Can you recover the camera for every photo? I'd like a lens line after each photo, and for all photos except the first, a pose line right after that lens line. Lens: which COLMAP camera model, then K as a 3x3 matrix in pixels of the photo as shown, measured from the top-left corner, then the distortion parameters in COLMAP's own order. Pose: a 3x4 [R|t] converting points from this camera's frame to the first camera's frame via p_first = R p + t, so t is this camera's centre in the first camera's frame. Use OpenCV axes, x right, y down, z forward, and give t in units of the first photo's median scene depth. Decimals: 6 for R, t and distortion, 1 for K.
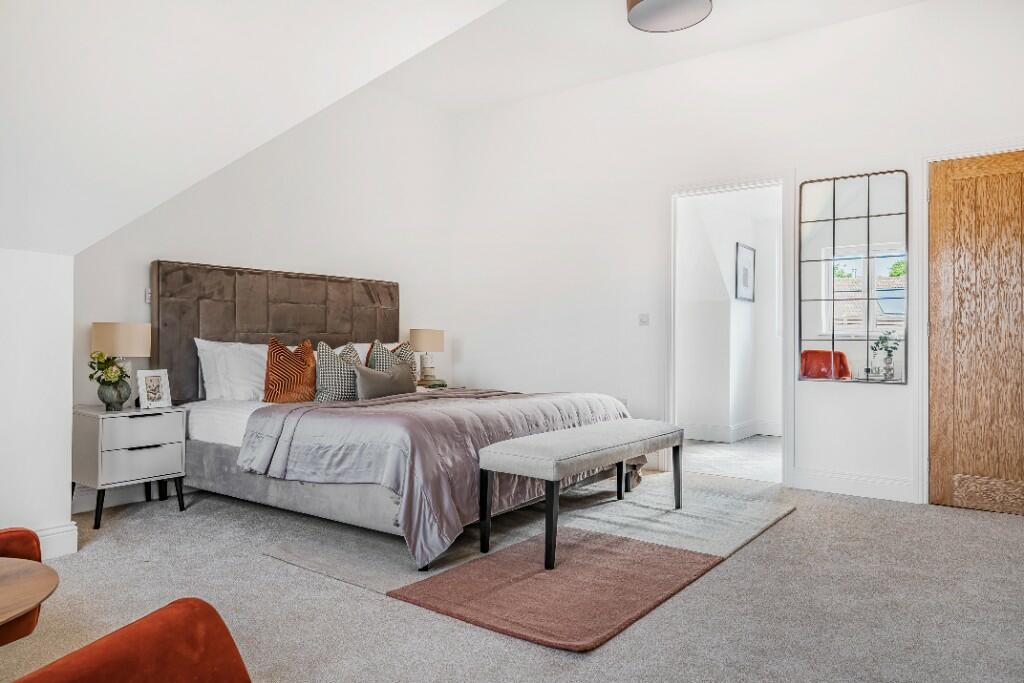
lens RADIAL K [[712.4, 0, 512.0], [0, 712.4, 341.5], [0, 0, 1]] dist [0.000239, 0.000158]
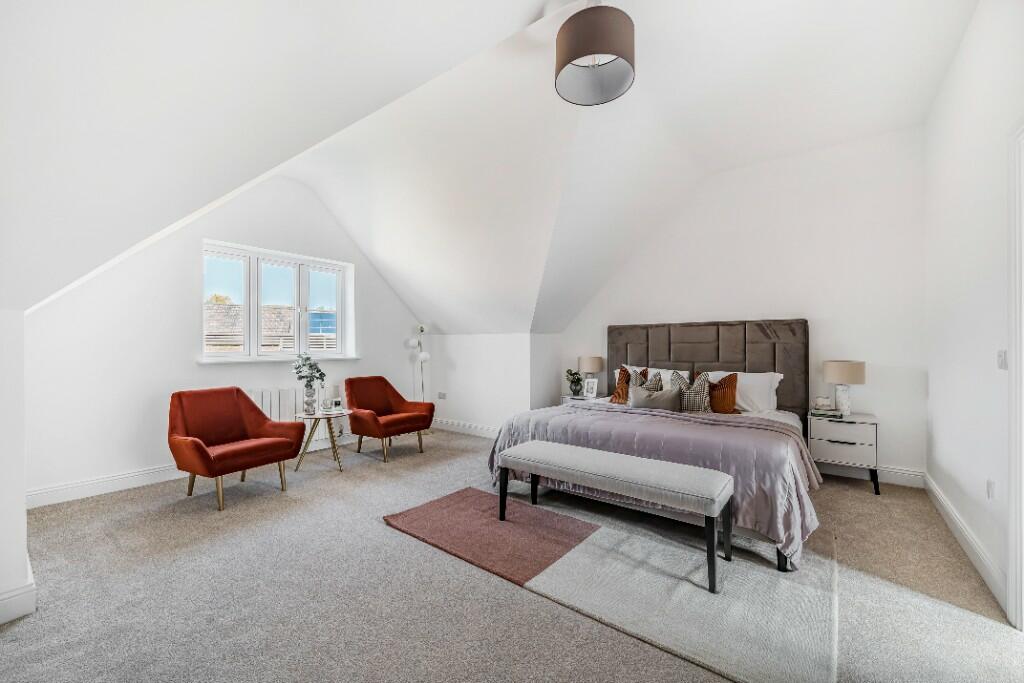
lens RADIAL K [[421.8, 0, 512.0], [0, 421.8, 341.5], [0, 0, 1]] dist [-0.000752, -0.000061]
pose [[-0.047688, -0.016479, -0.998726, 0.702783], [-0.002967, 0.999862, -0.016357, -0.045754], [0.998858, 0.002183, -0.047730, 0.747271]]
